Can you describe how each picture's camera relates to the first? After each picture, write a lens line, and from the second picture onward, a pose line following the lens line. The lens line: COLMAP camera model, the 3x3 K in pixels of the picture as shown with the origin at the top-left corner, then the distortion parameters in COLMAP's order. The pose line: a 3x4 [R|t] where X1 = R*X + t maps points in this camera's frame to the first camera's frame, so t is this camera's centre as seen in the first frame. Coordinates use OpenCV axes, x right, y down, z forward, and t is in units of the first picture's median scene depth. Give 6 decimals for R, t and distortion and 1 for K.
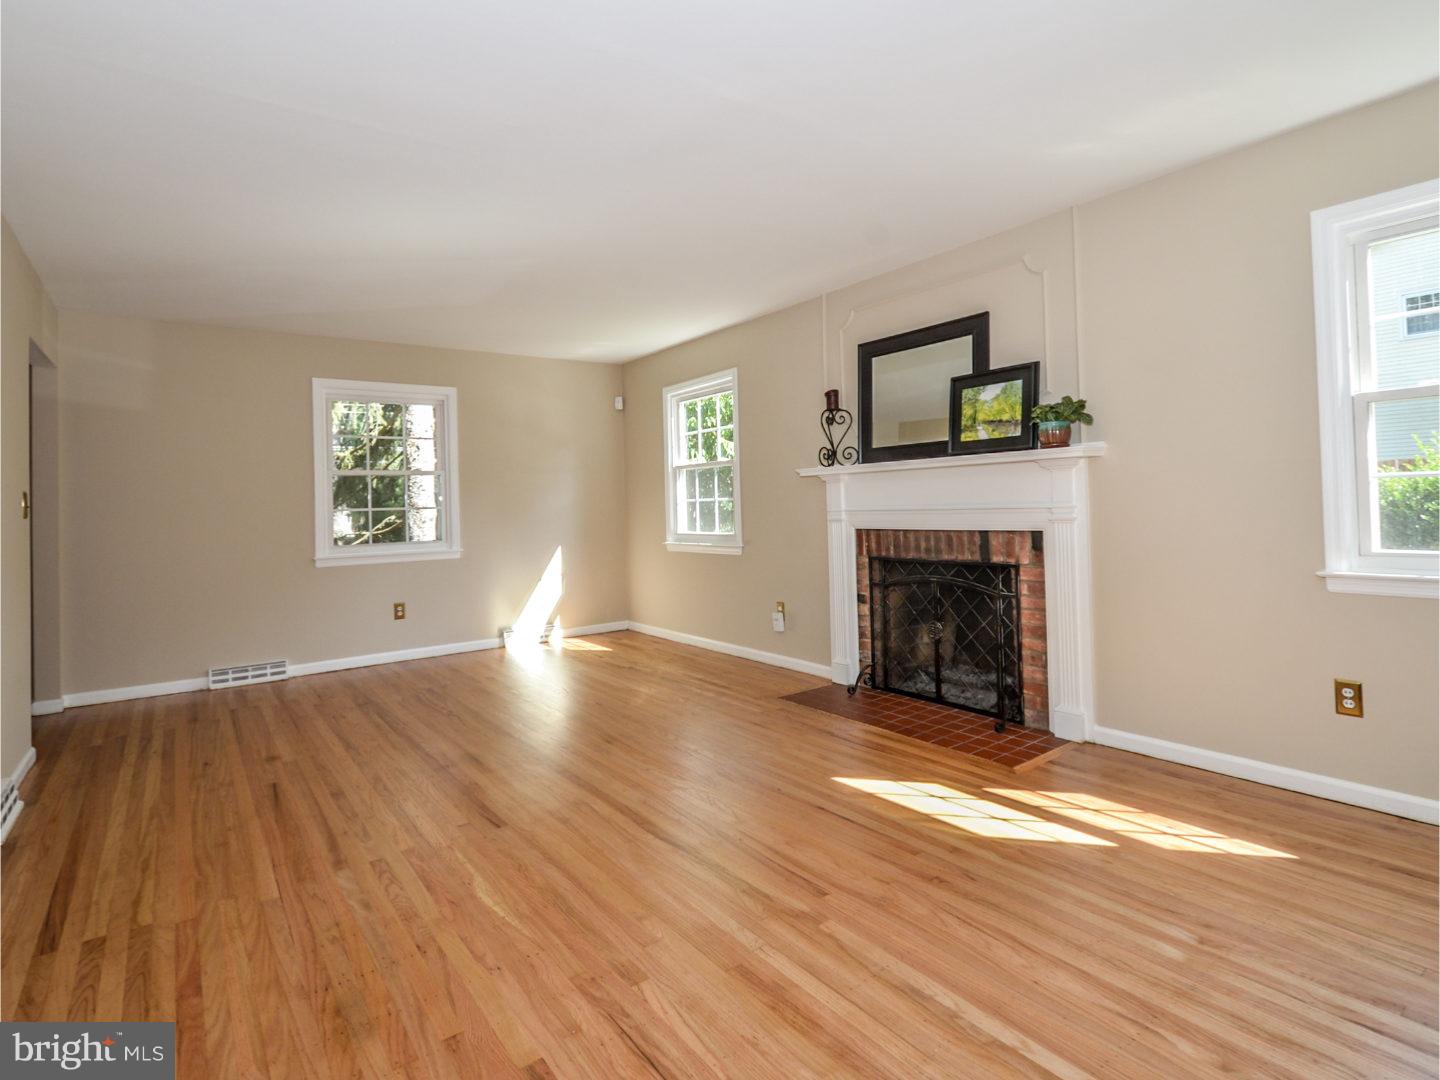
lens RADIAL K [[771.4, 0, 715.1], [0, 771.4, 490.1], [0, 0, 1]] dist [0.000967, 0.000264]
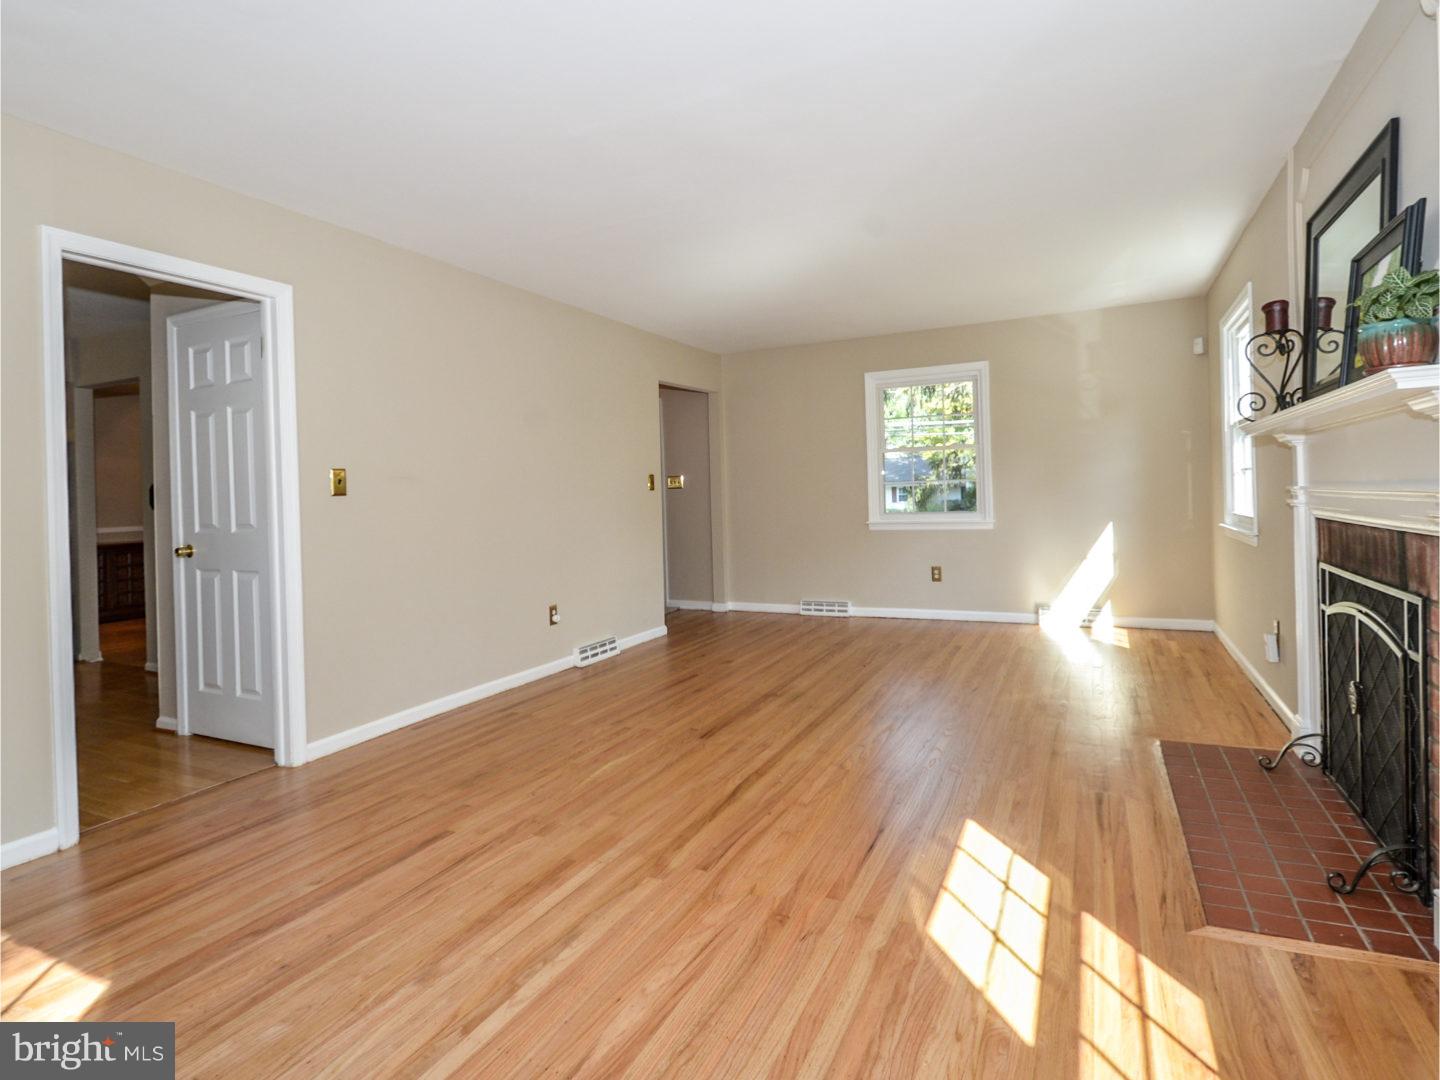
lens RADIAL K [[771.4, 0, 715.1], [0, 771.4, 490.1], [0, 0, 1]] dist [0.000967, 0.000264]
pose [[0.444602, 0.010549, -0.895666, 0.812013], [0.033651, 0.999028, 0.028470, -0.008561], [0.895096, -0.042798, 0.443815, 0.438569]]
